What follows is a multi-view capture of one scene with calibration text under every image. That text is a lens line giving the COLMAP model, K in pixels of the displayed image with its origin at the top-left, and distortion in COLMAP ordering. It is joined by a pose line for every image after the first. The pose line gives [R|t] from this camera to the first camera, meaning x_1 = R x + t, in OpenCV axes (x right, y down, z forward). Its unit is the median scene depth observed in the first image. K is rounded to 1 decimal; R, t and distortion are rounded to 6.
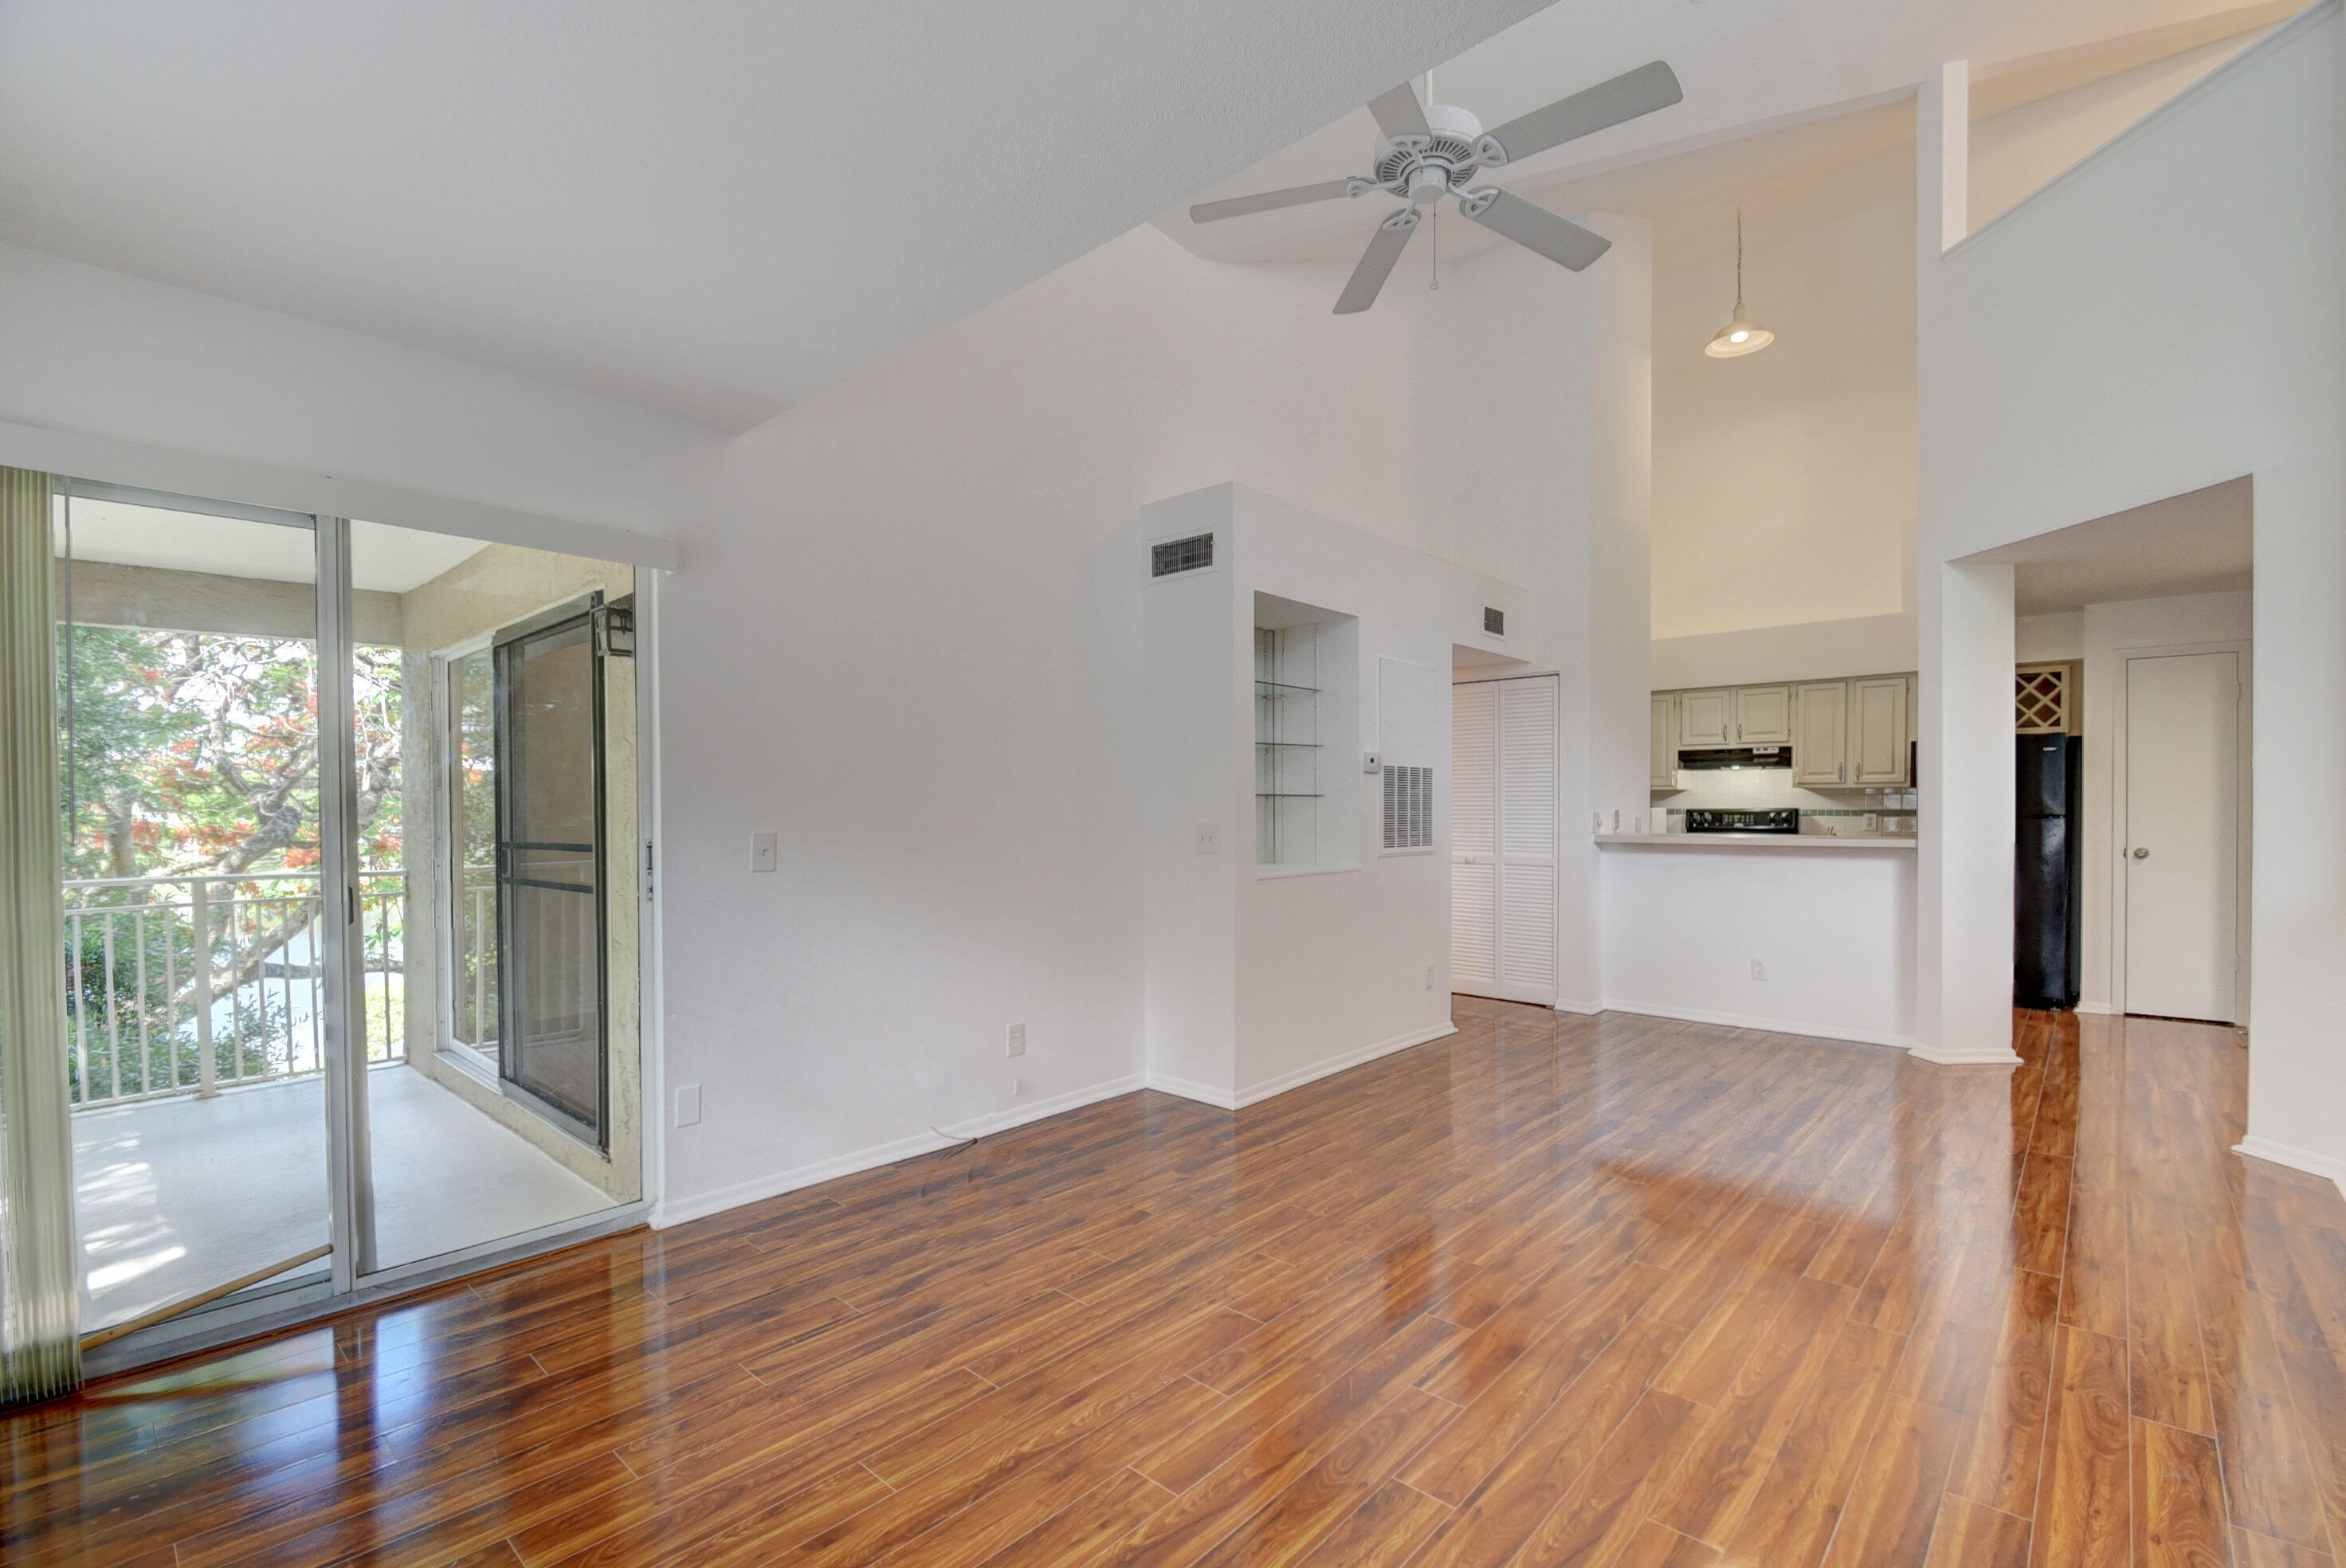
lens RADIAL K [[1031.5, 0, 1167.5], [0, 1031.5, 821.2], [0, 0, 1]] dist [0.006376, -0.011866]
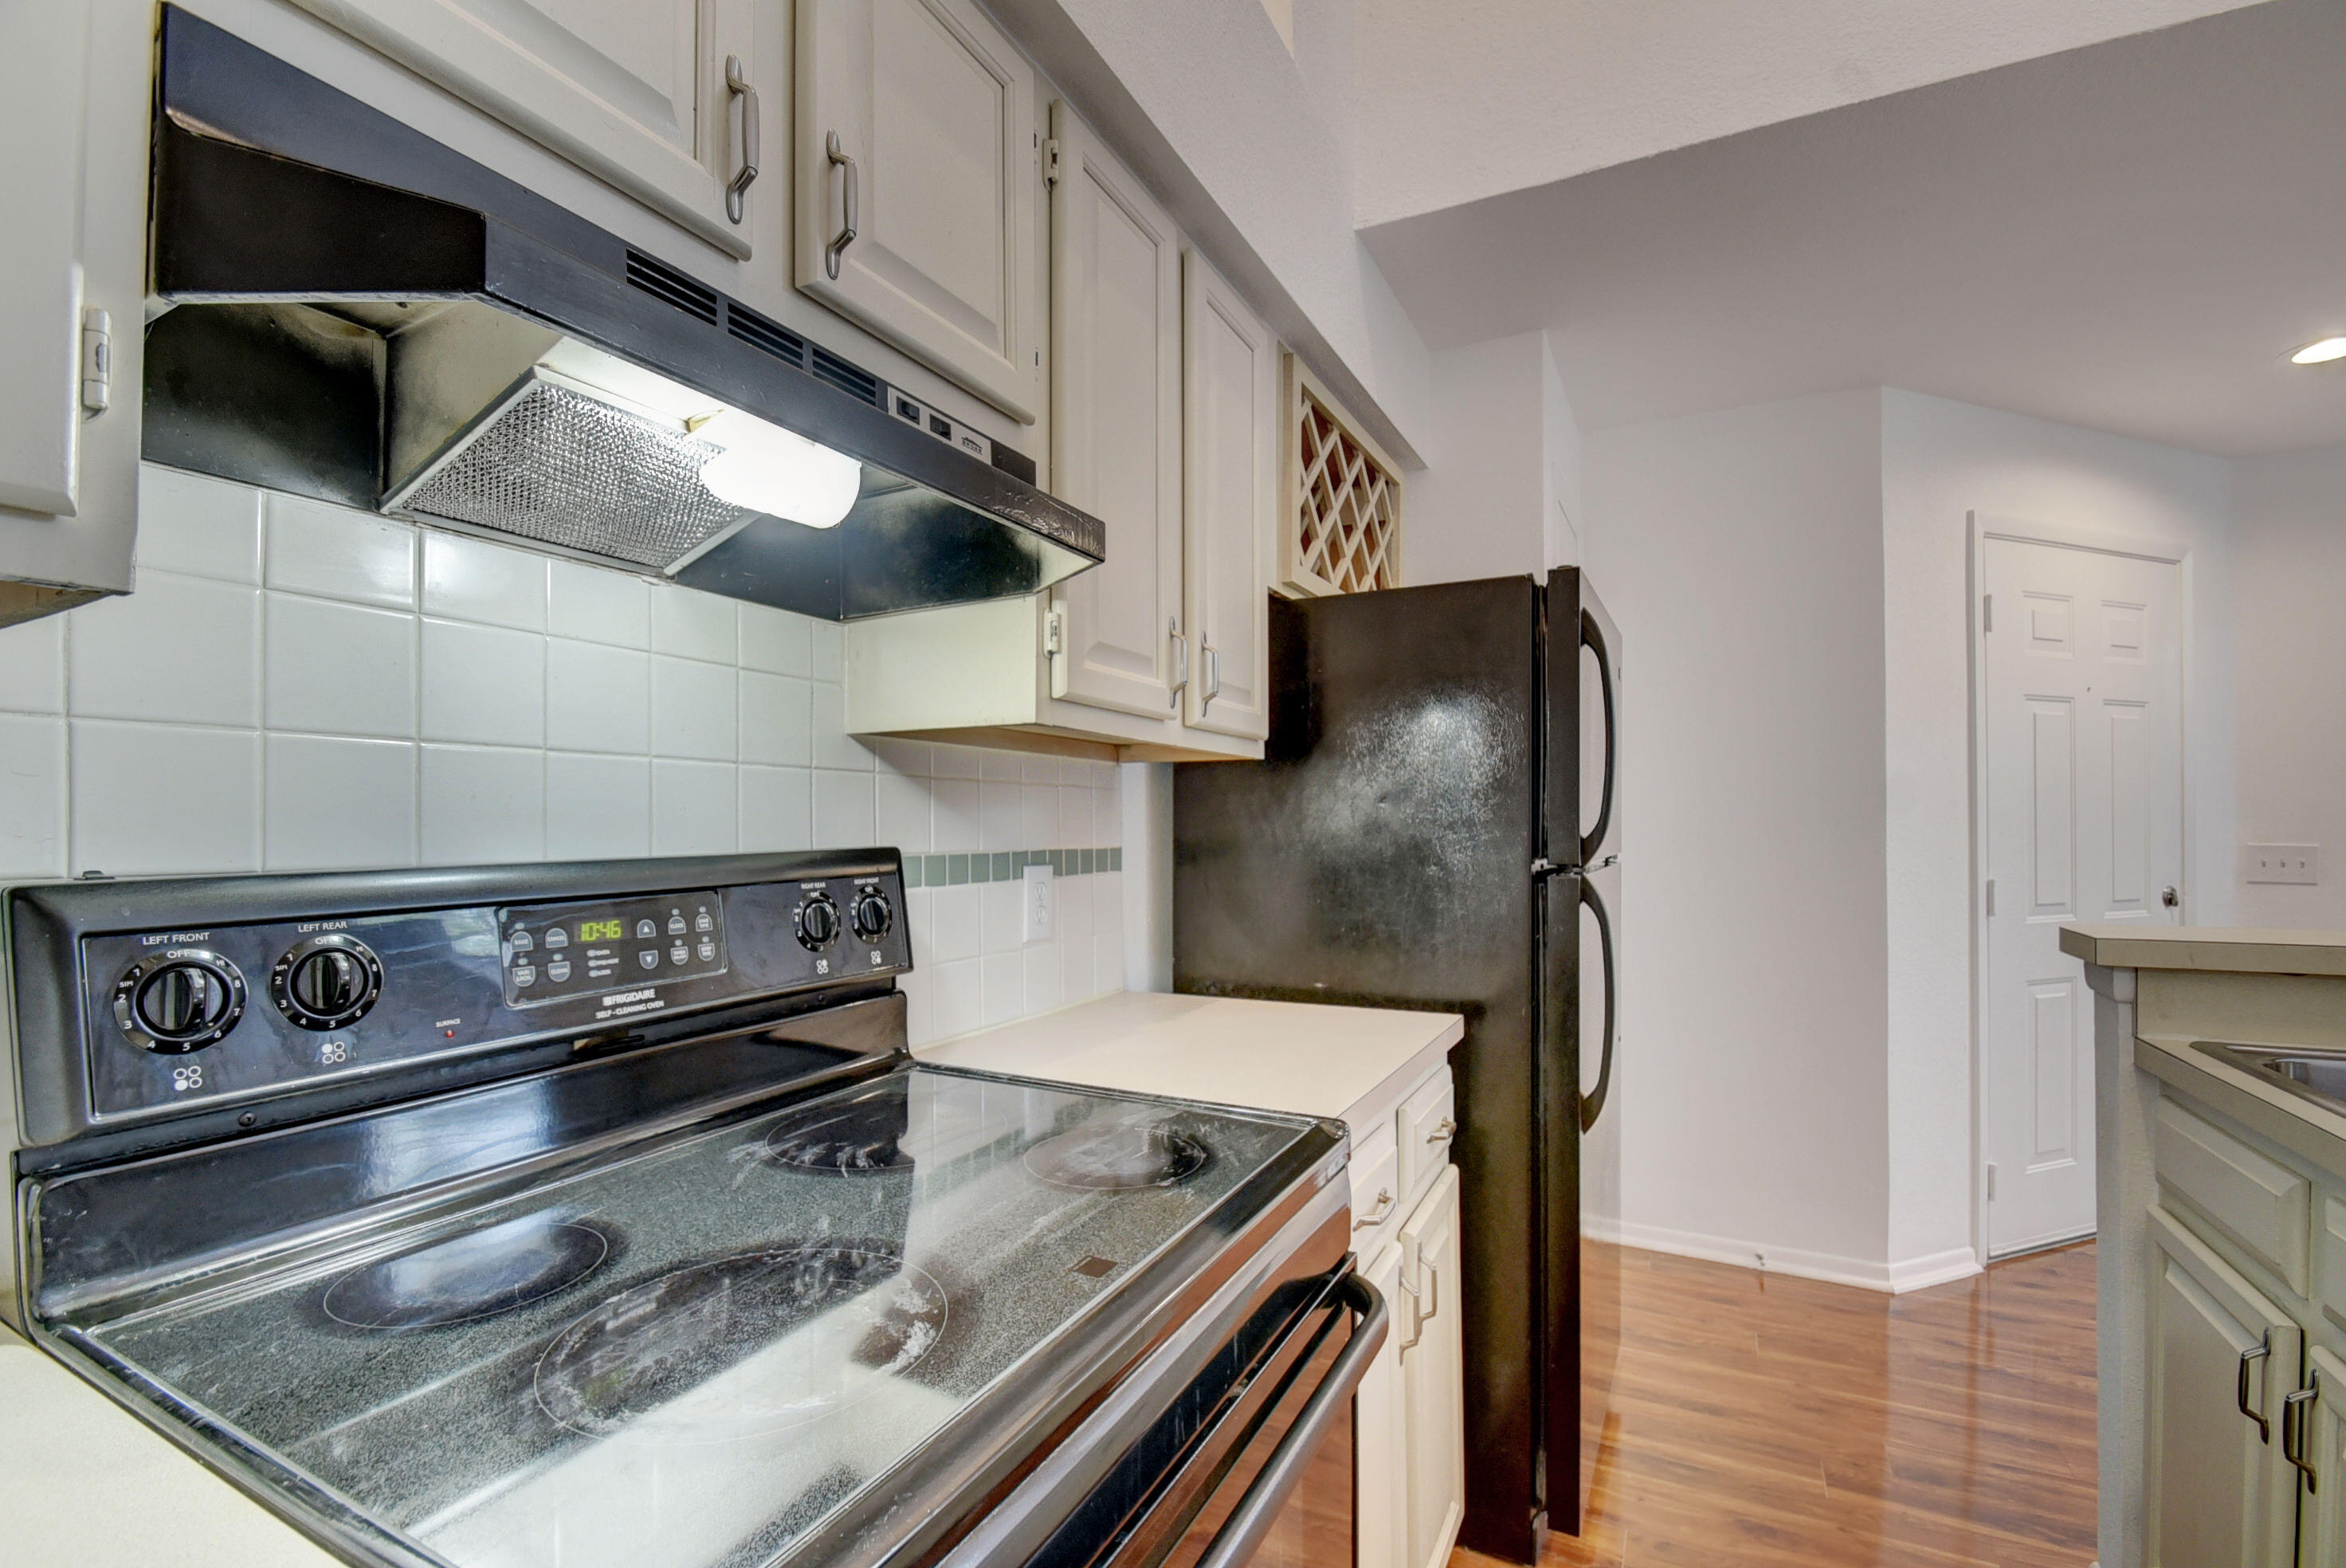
lens RADIAL K [[1031.5, 0, 1188.1], [0, 1031.5, 826.8], [0, 0, 1]] dist [0.006376, -0.011866]
pose [[-0.264760, 0.003234, 0.964309, 0.616335], [0.020462, 0.999788, 0.002265, -0.022229], [-0.964097, 0.020331, -0.264770, 1.414009]]
